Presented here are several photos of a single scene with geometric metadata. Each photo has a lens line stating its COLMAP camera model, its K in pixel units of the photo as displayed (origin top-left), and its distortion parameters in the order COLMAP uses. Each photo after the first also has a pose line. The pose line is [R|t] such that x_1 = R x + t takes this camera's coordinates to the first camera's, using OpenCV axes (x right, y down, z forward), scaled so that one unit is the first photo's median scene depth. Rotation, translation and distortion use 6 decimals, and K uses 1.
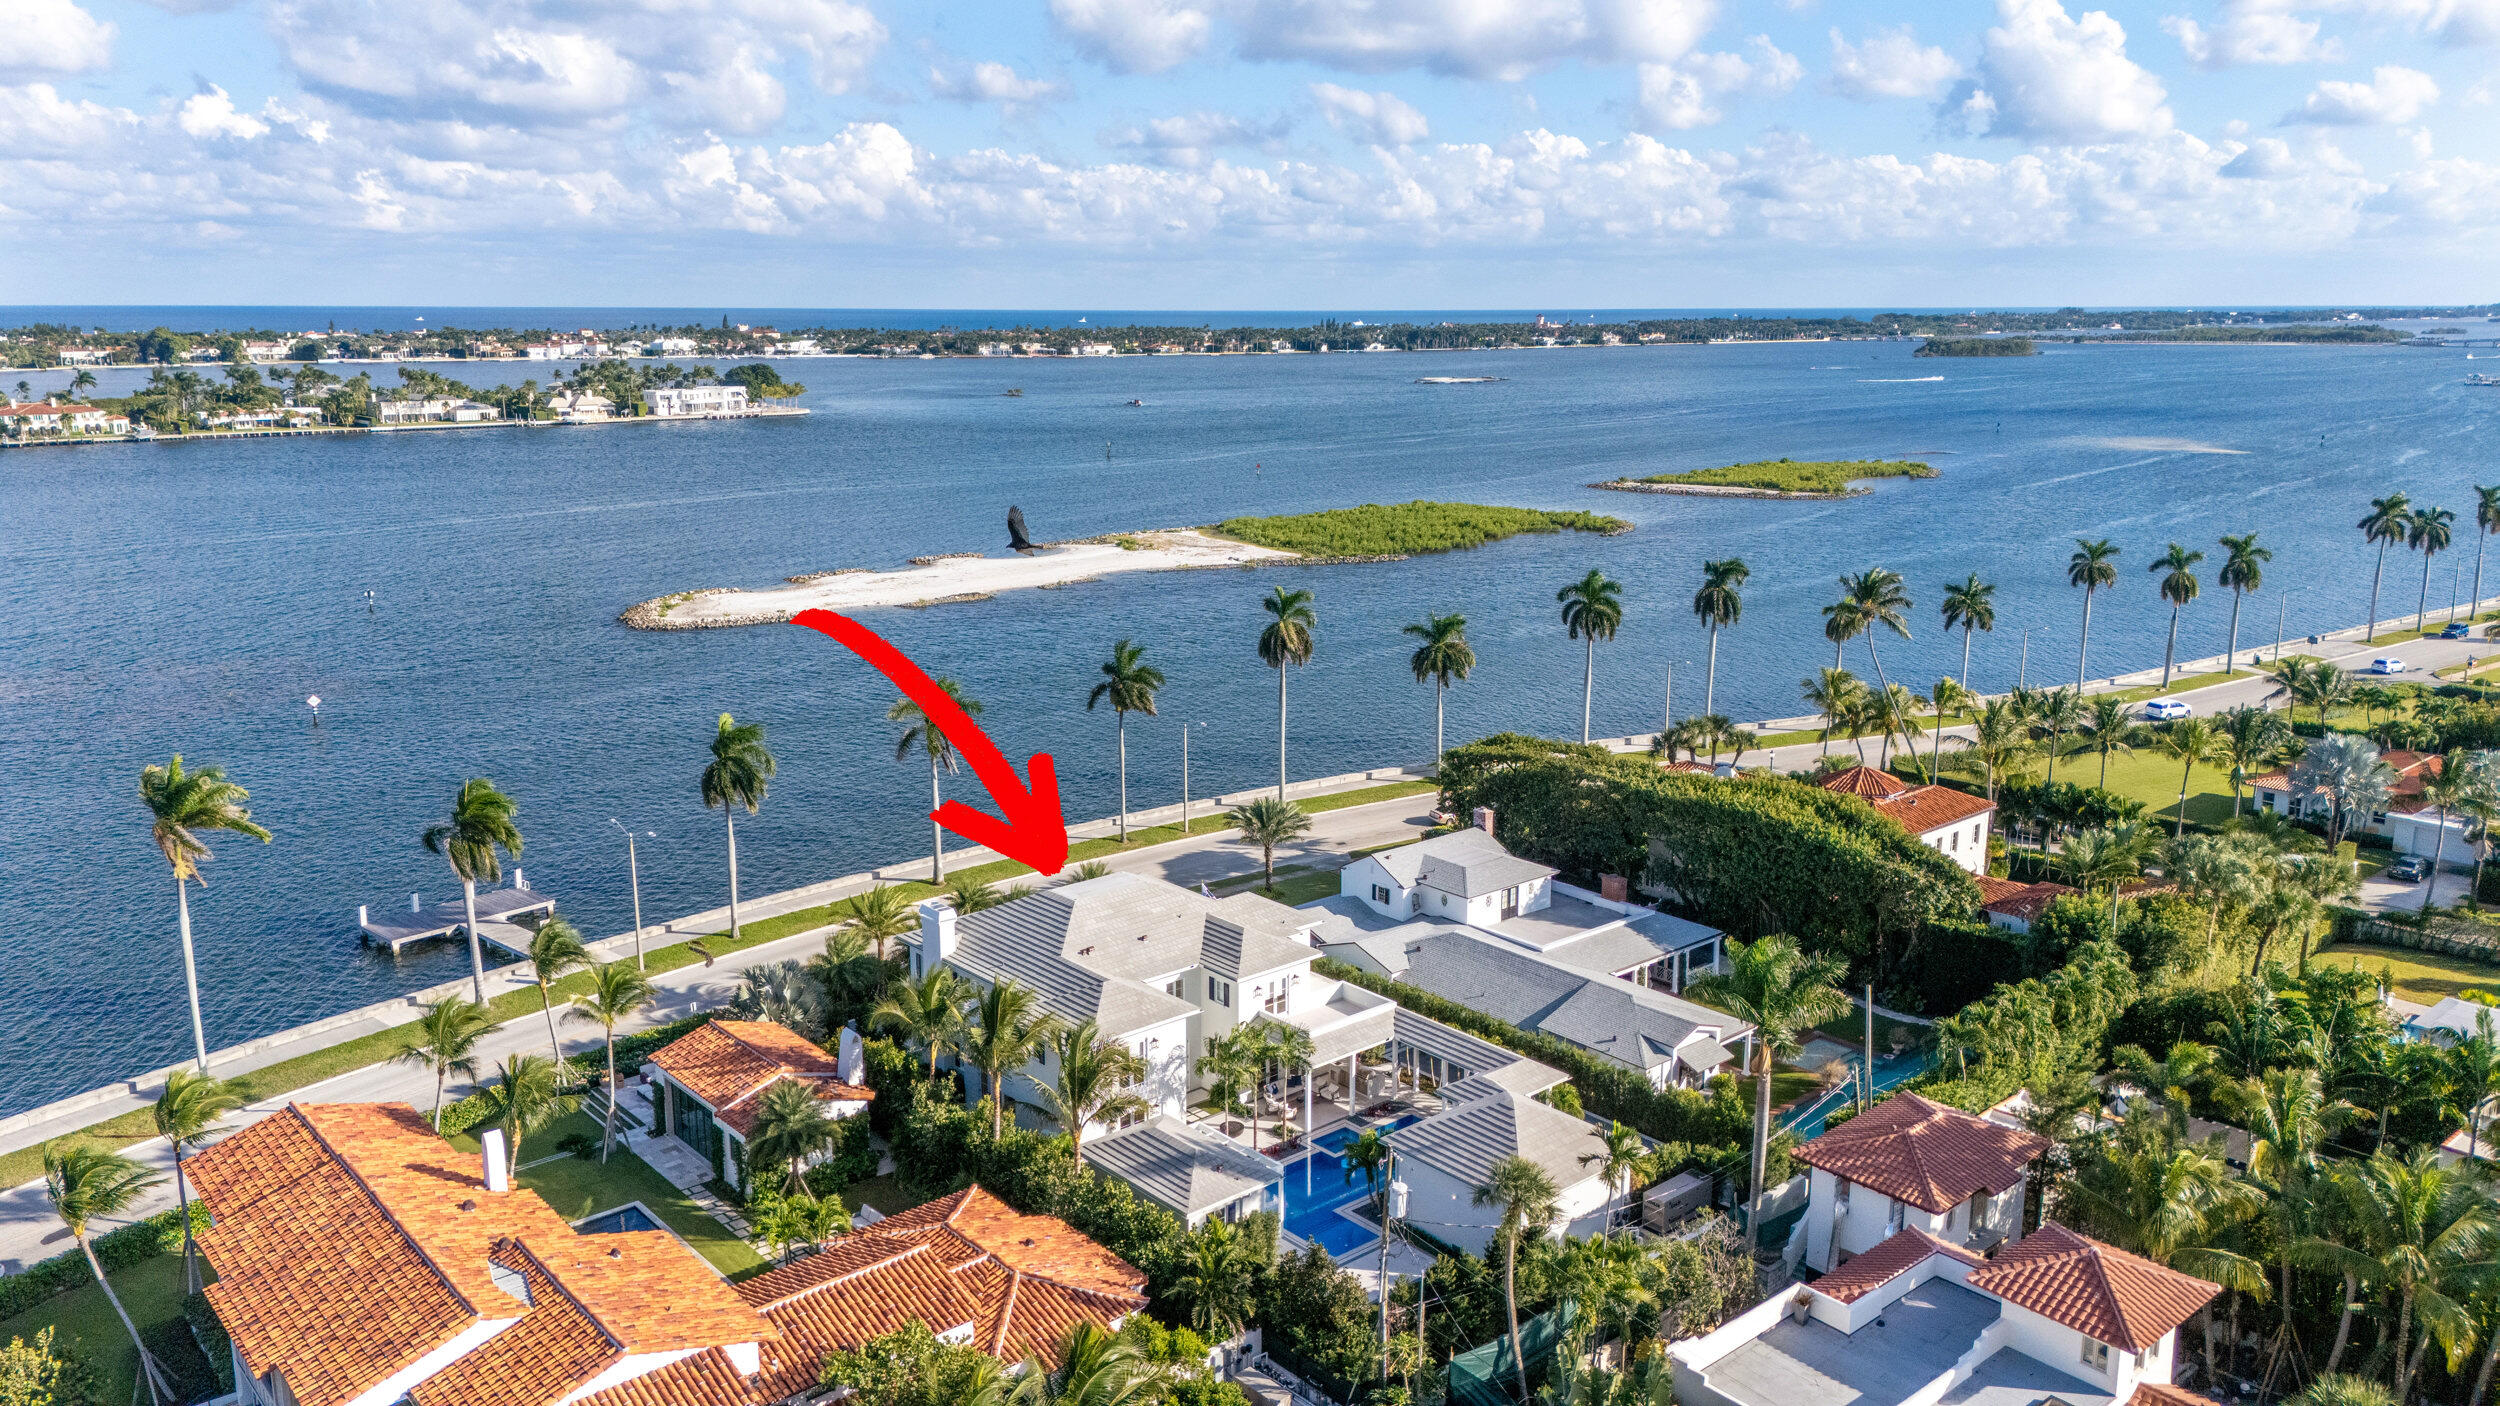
lens RADIAL K [[1808.5, 0, 1250.0], [0, 1808.5, 703.0], [0, 0, 1]] dist [0.044785, -0.071010]
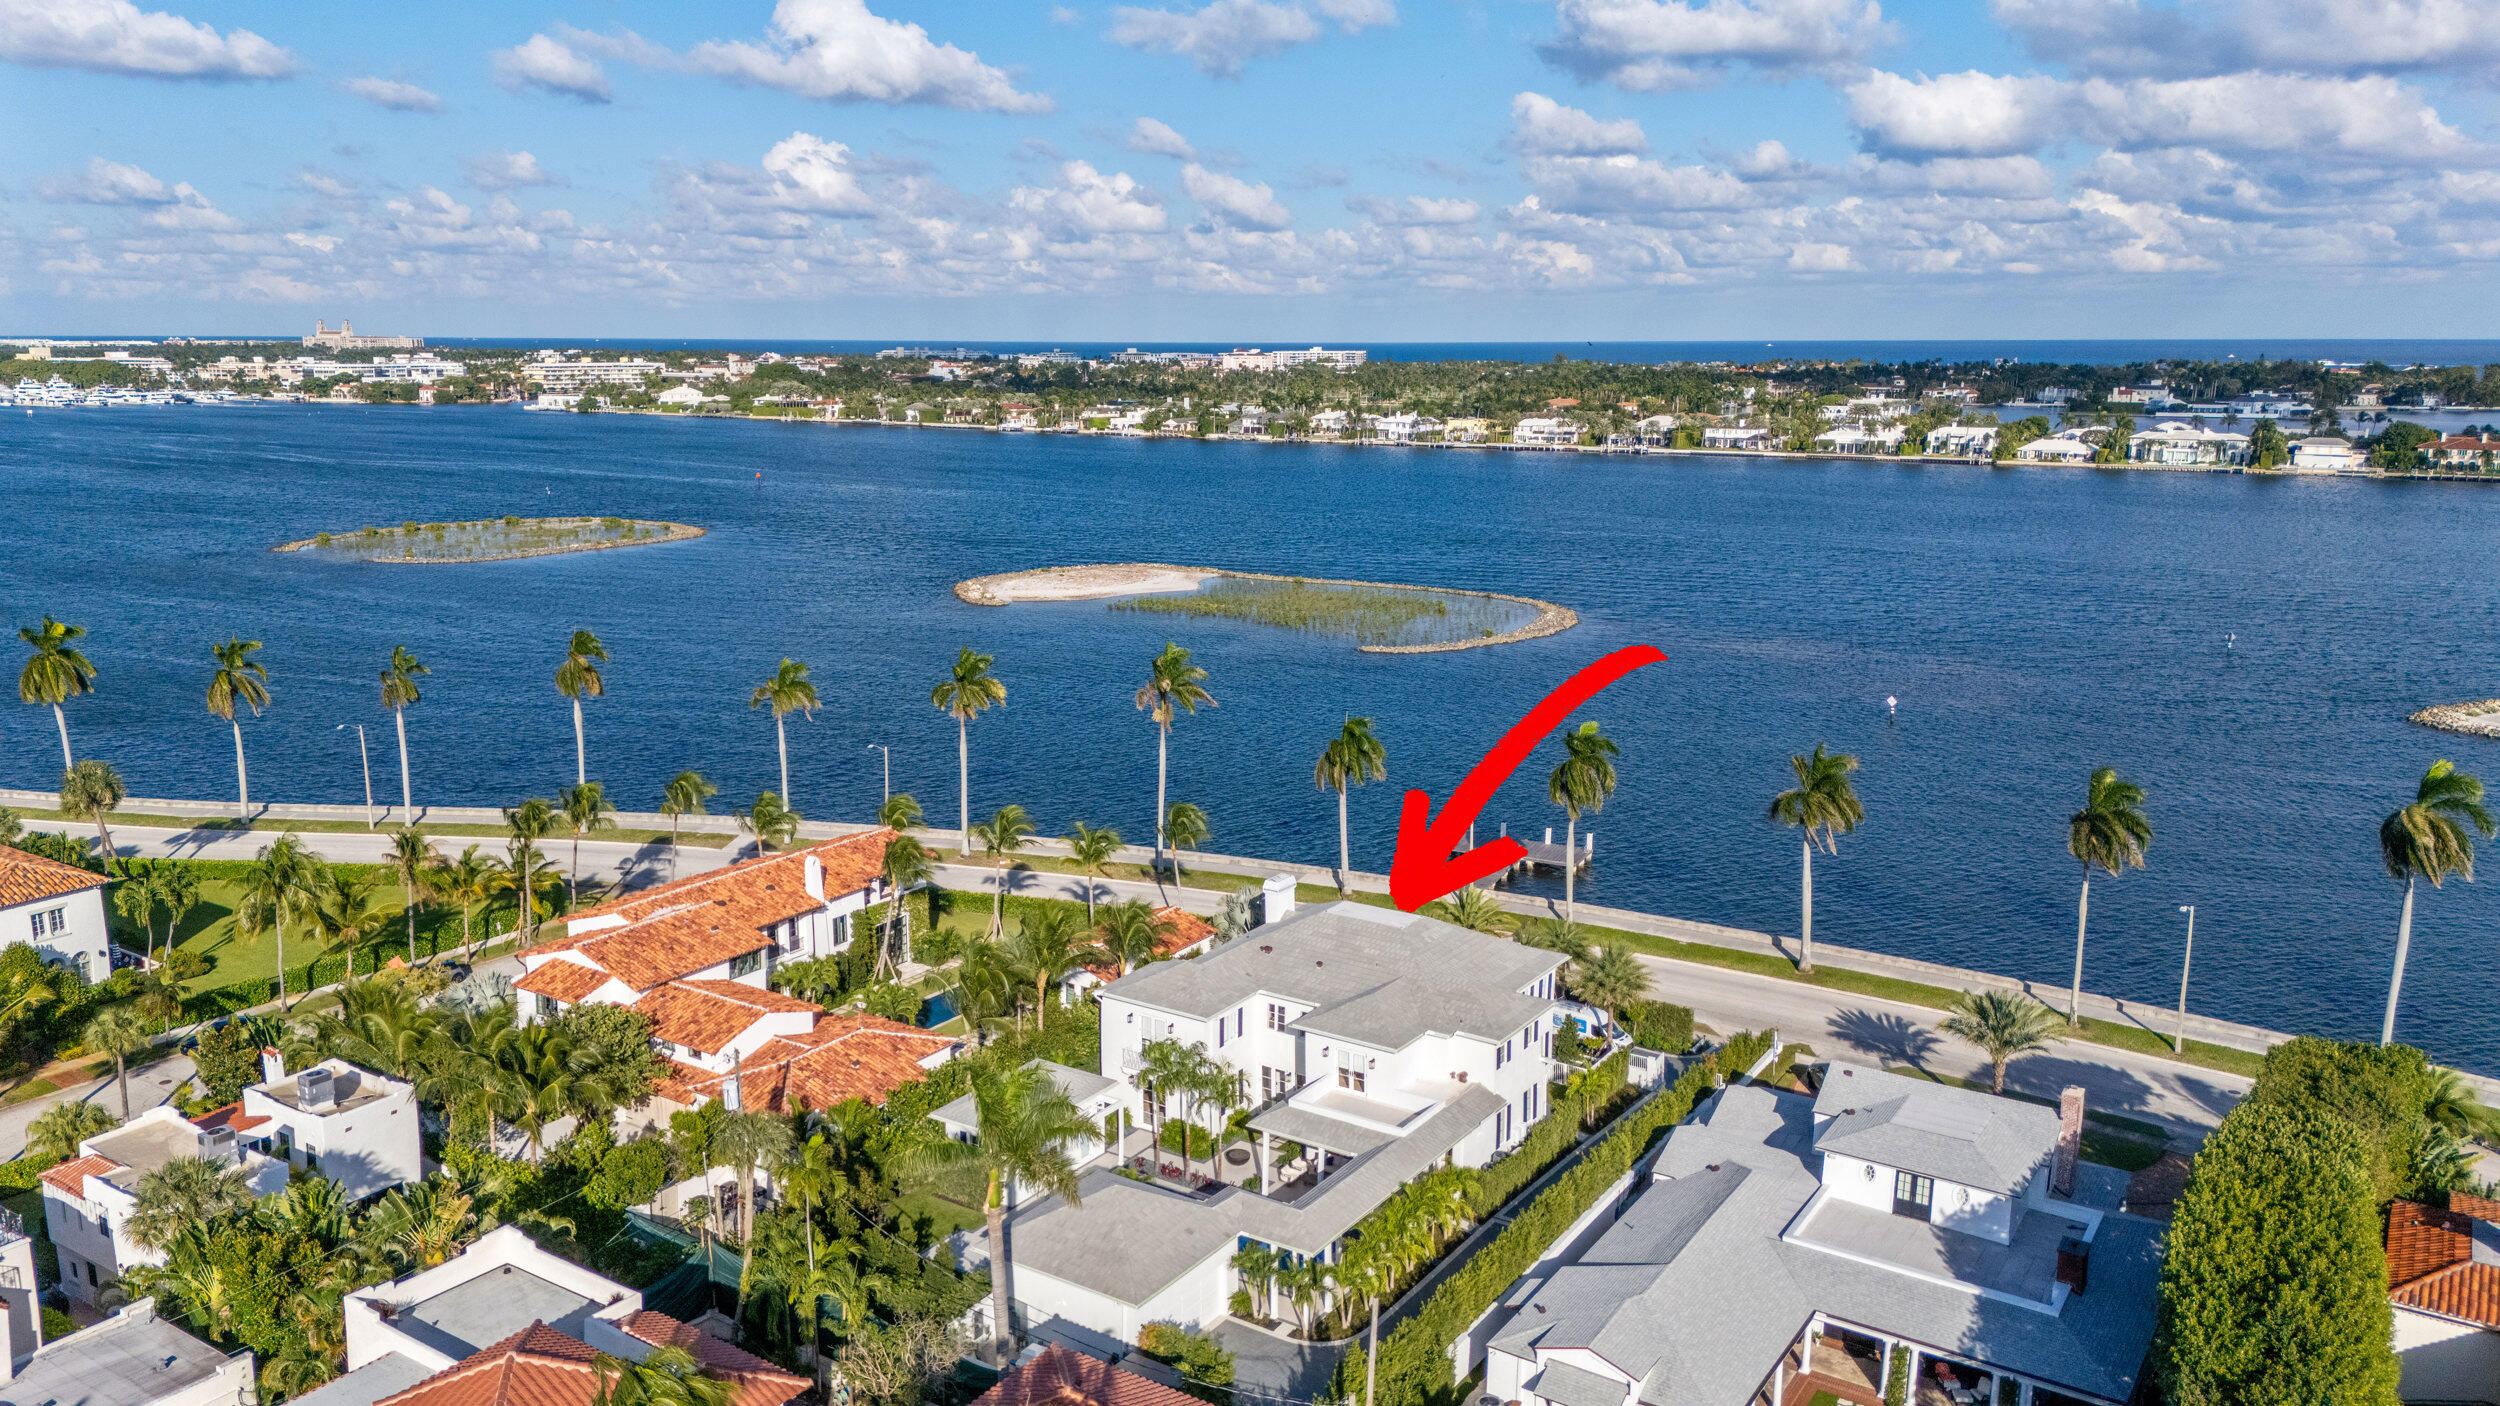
lens RADIAL K [[1817.2, 0, 1250.0], [0, 1817.2, 703.0], [0, 0, 1]] dist [0.068761, -0.105947]
pose [[0.236623, 0.180800, -0.954631, 0.090231], [-0.199446, 0.970649, 0.134397, -0.014506], [0.950911, 0.158596, 0.265738, 0.067545]]
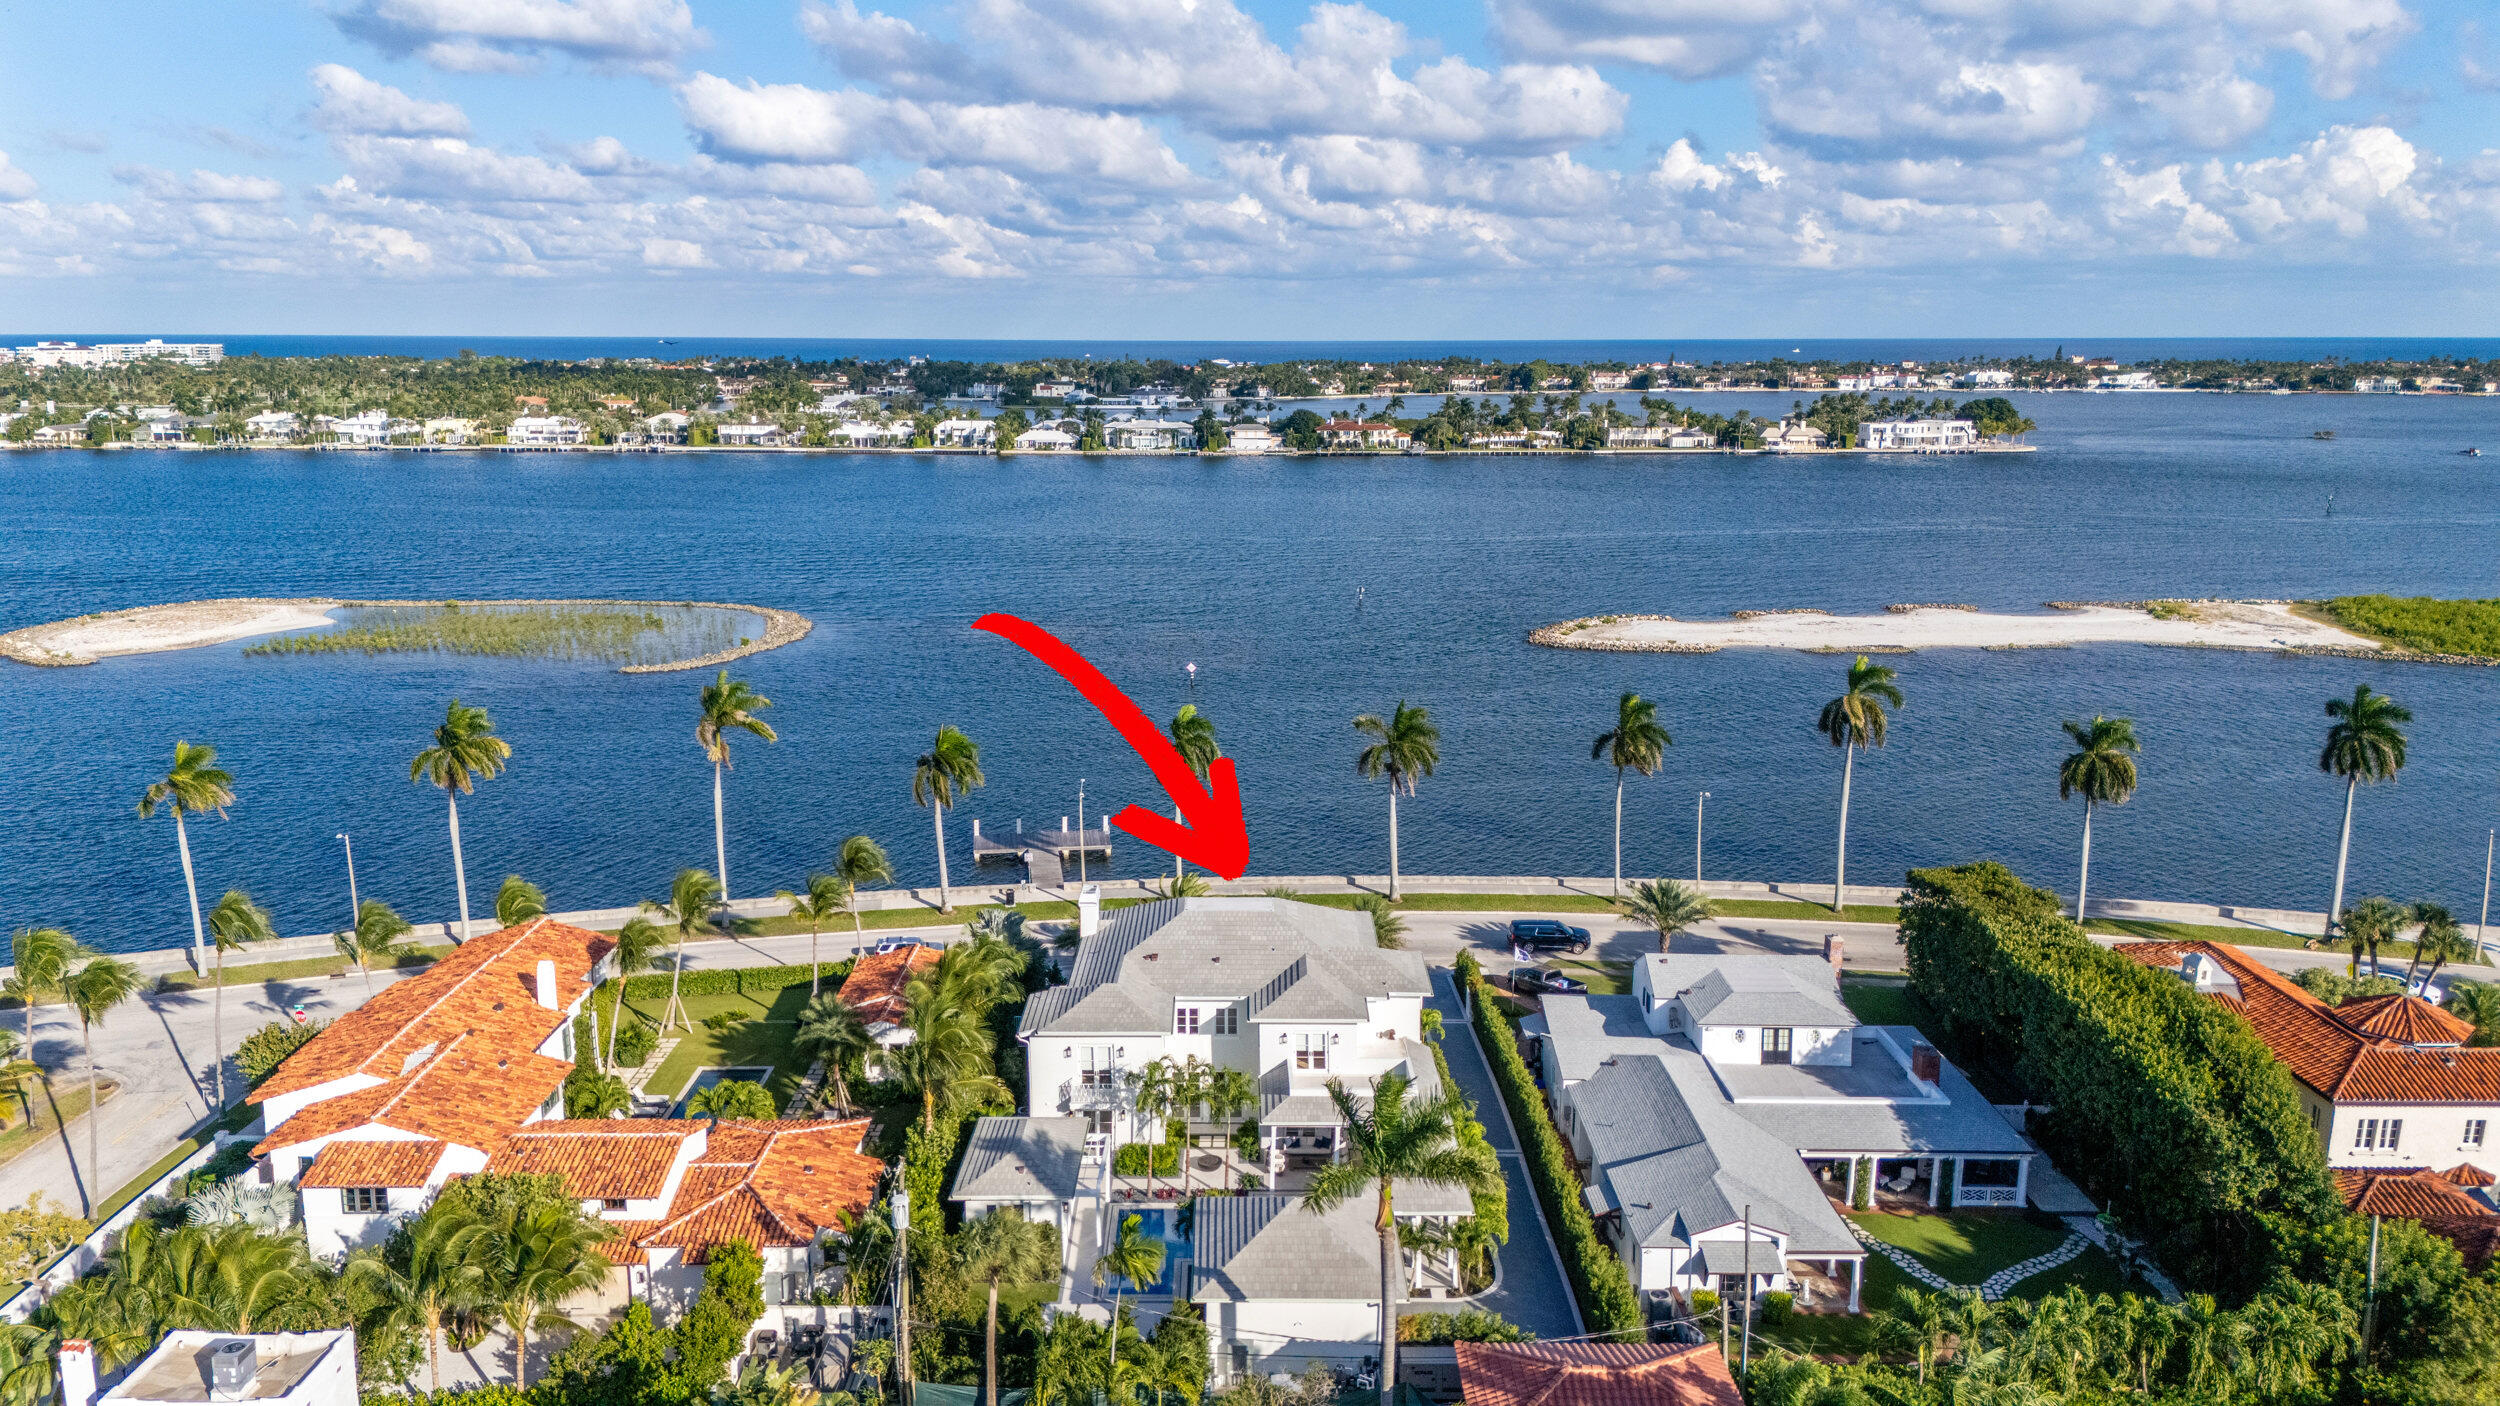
lens RADIAL K [[1808.5, 0, 1250.0], [0, 1808.5, 703.0], [0, 0, 1]] dist [0.044785, -0.071010]
pose [[0.738915, 0.127620, -0.661603, 0.063080], [-0.138492, 0.989701, 0.036234, -0.005519], [0.659413, 0.064853, 0.748979, 0.024225]]
